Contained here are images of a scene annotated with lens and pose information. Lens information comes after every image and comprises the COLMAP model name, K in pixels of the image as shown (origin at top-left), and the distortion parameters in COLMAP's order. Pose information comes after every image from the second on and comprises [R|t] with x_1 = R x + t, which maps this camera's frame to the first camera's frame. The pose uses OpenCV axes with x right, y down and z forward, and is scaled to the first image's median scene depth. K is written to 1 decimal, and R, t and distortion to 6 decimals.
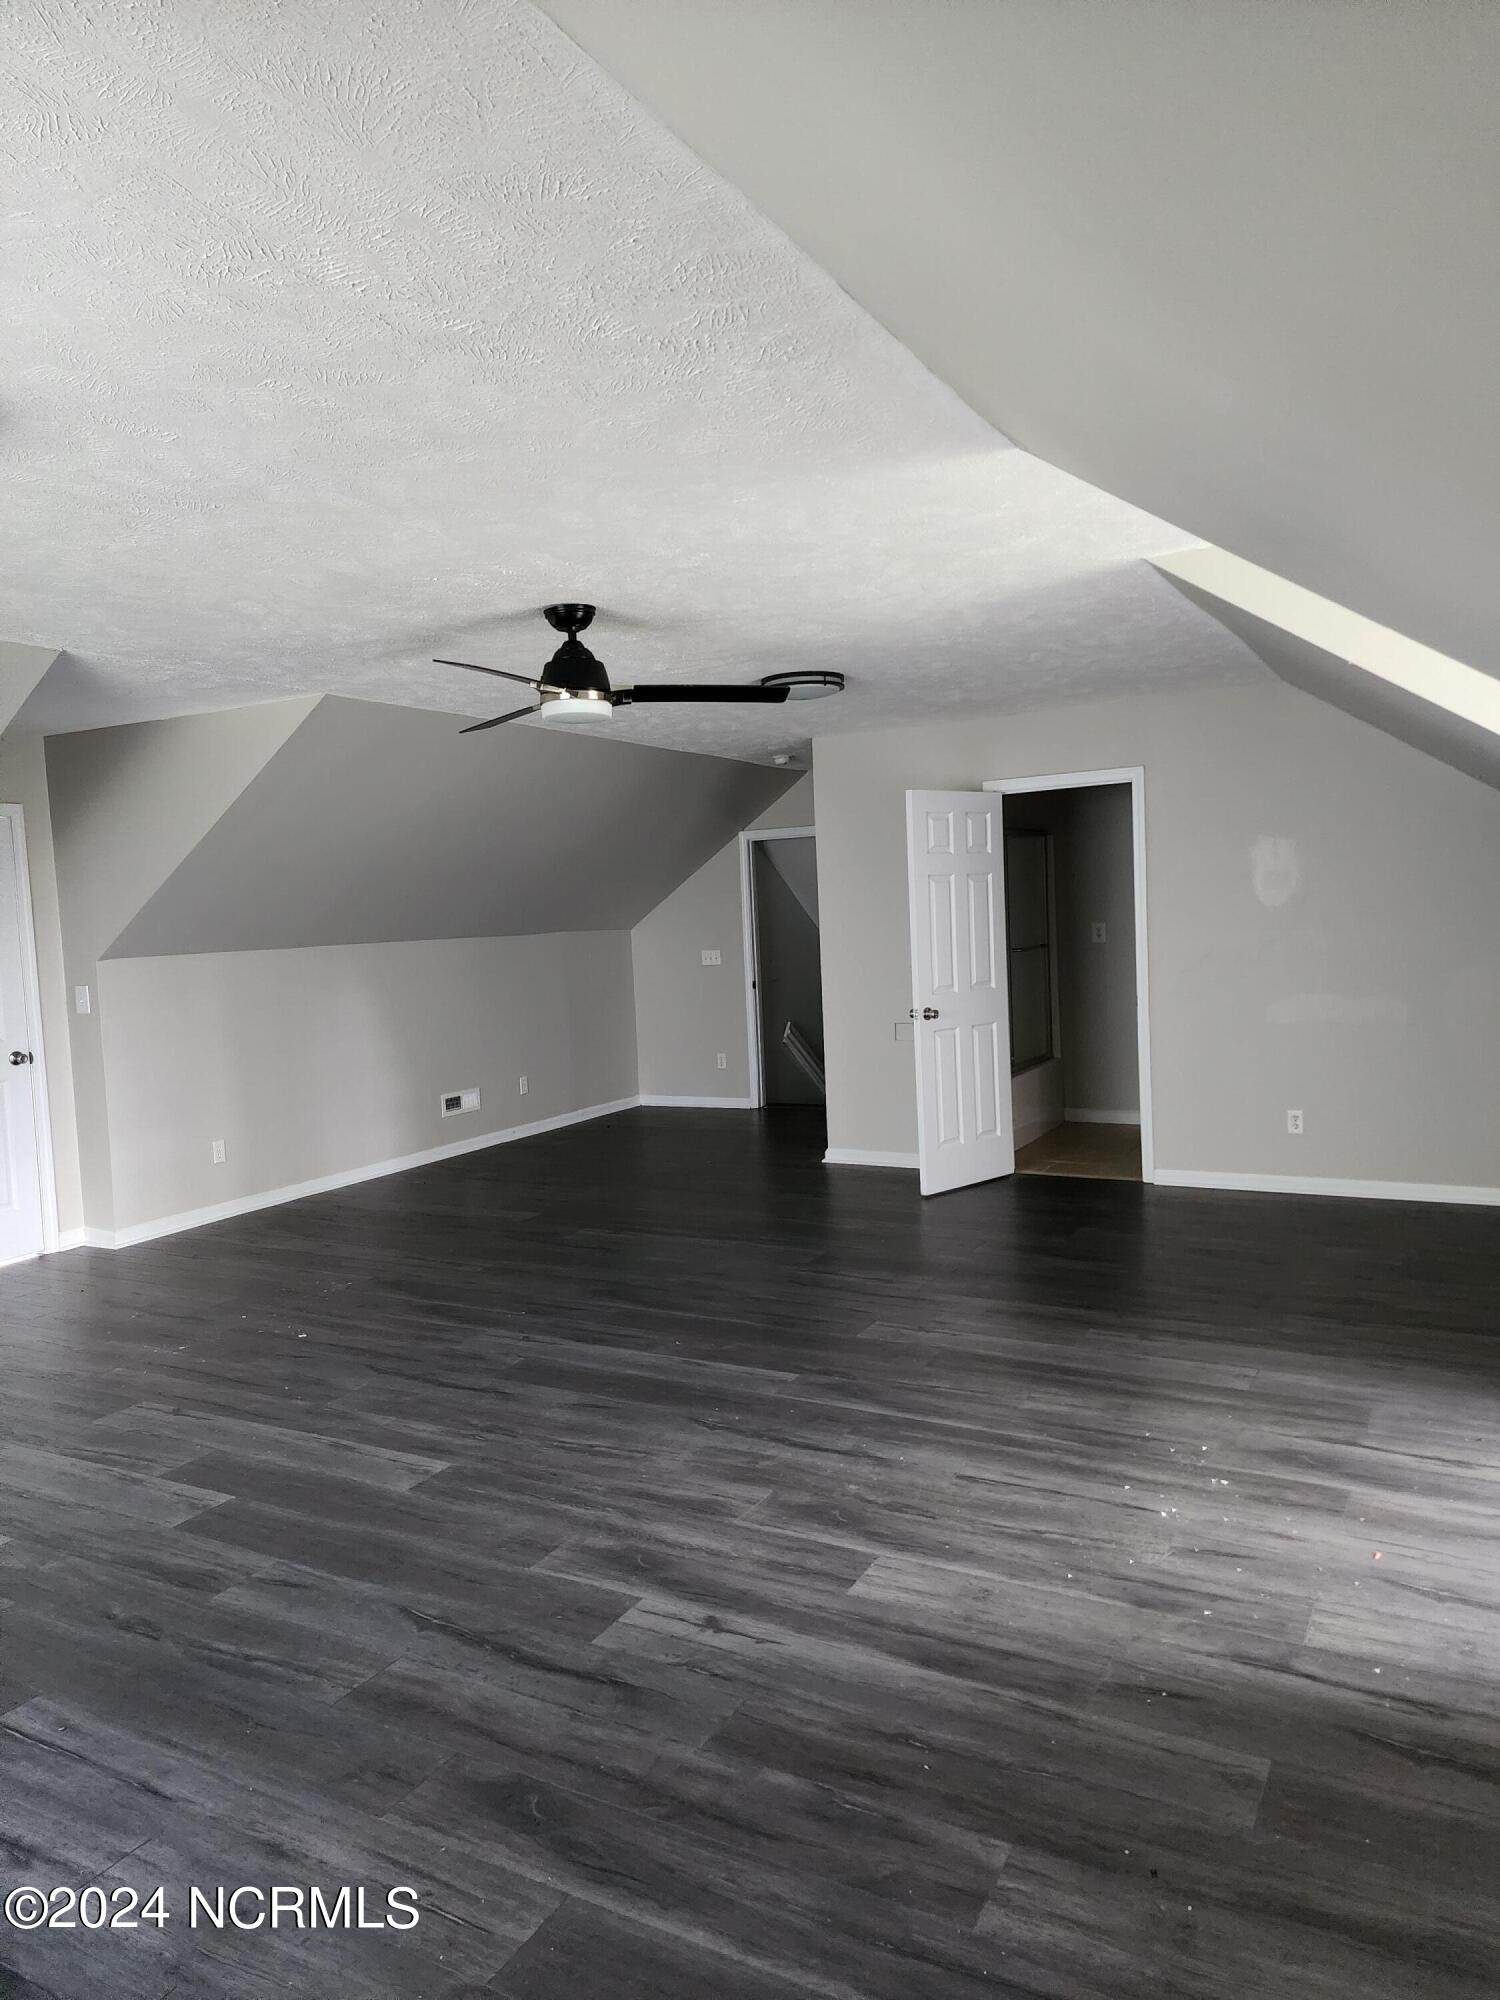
lens RADIAL K [[1336.6, 0, 757.2], [0, 1336.6, 997.5], [0, 0, 1]] dist [0.075991, -0.076189]
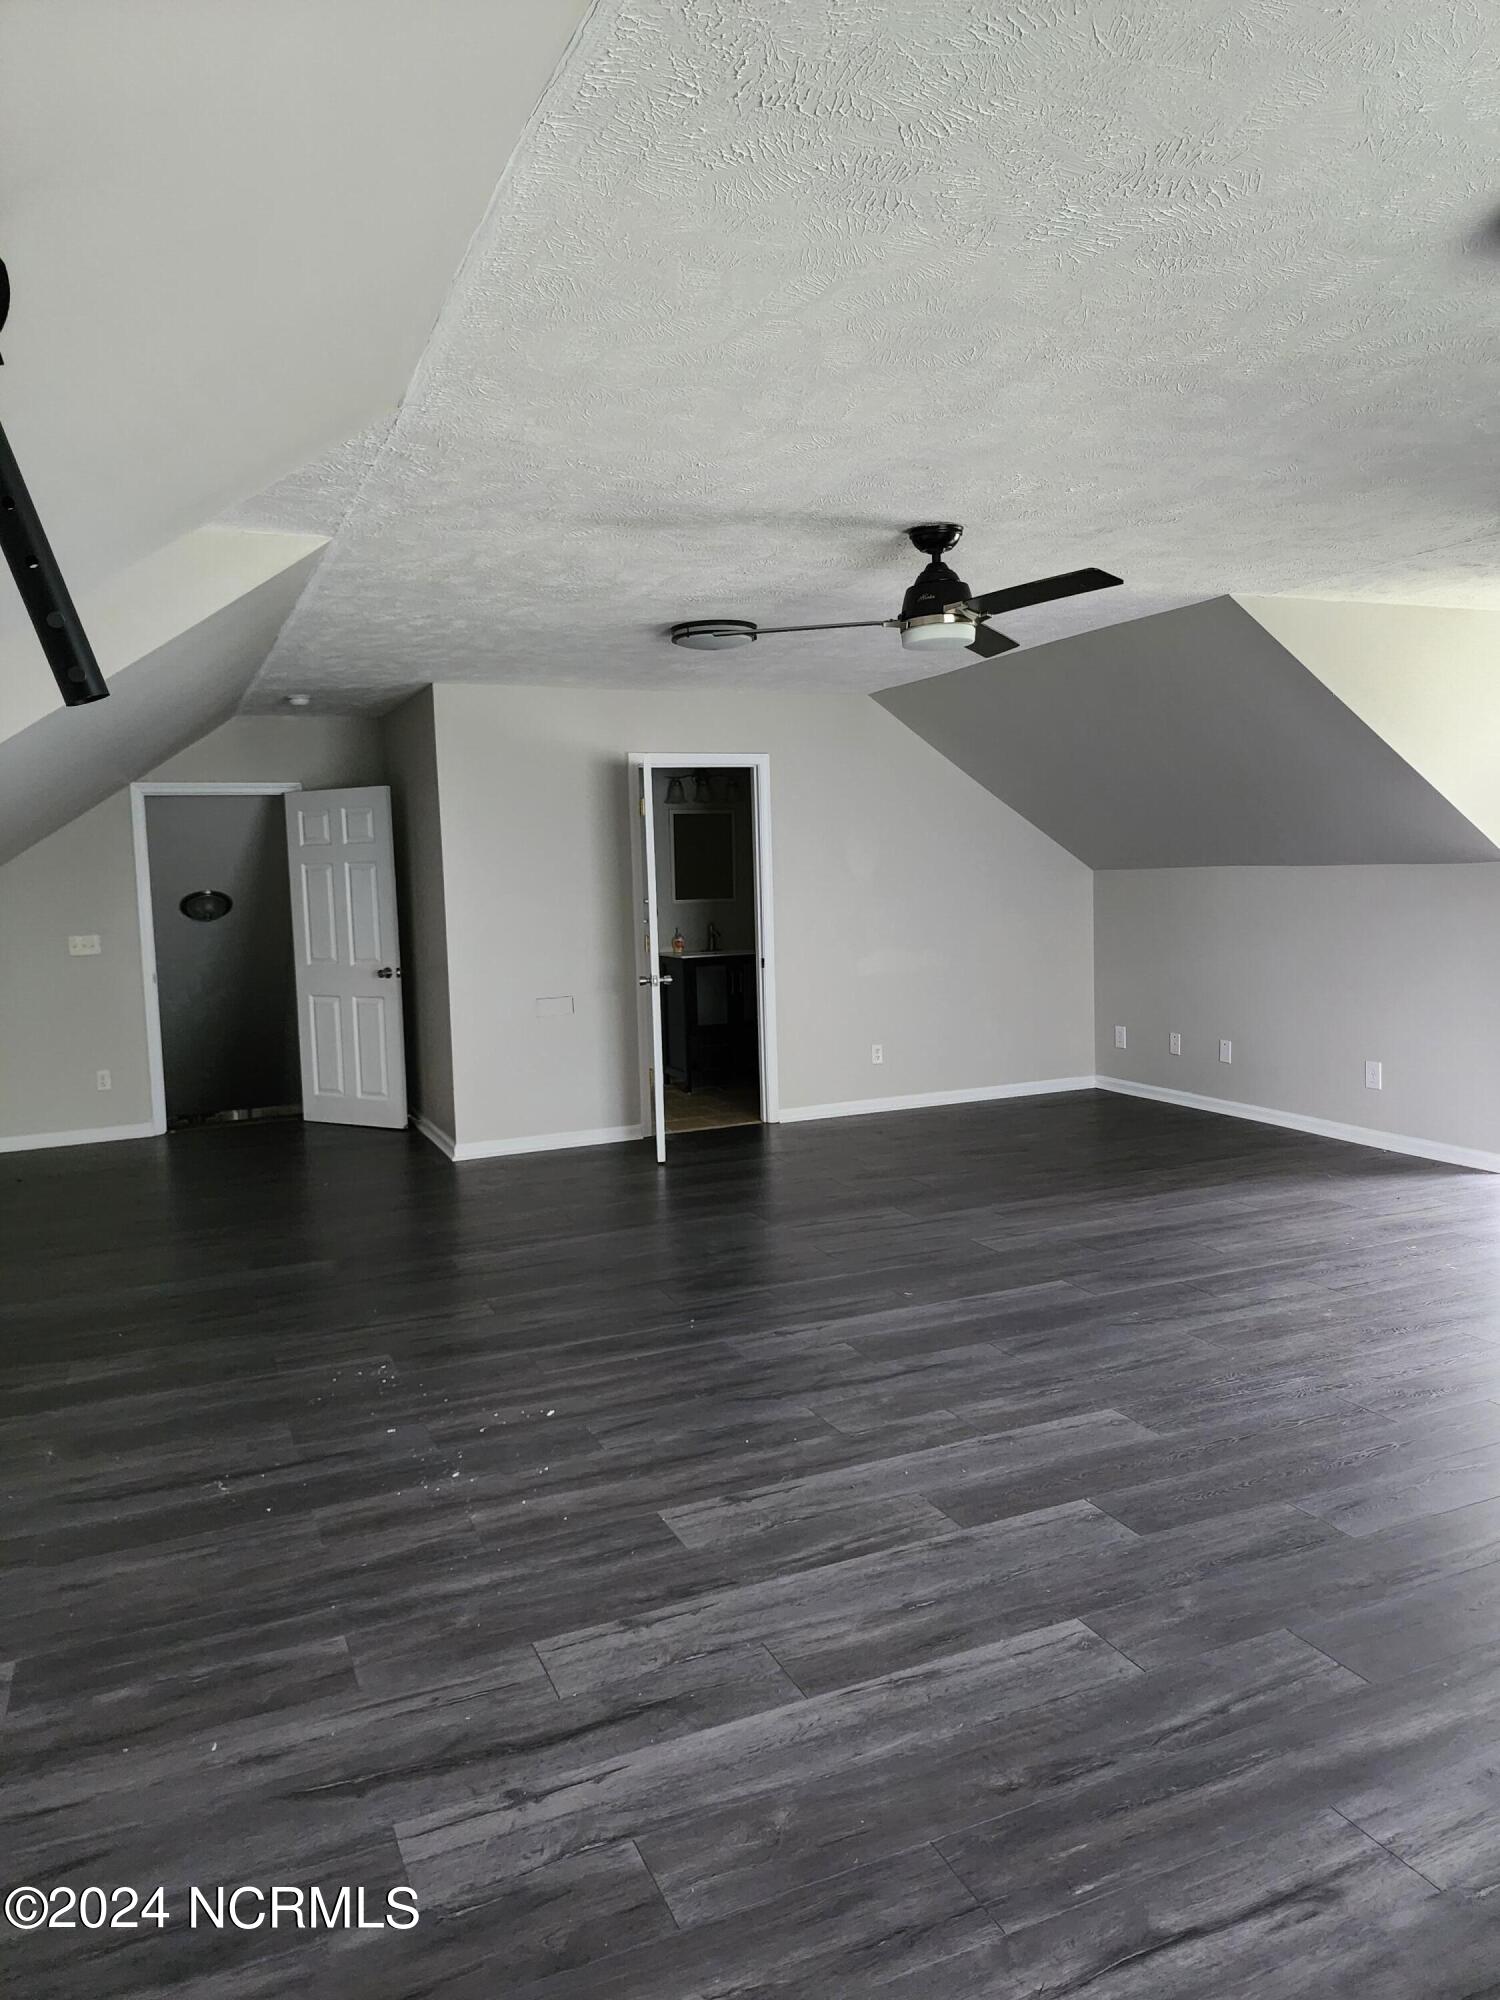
lens RADIAL K [[1336.6, 0, 760.1], [0, 1336.6, 1011.5], [0, 0, 1]] dist [0.075991, -0.076189]
pose [[0.609715, -0.059355, 0.790395, -0.983234], [0.056241, 0.997918, 0.031555, 0.012937], [-0.790623, 0.025213, 0.611785, 0.520737]]
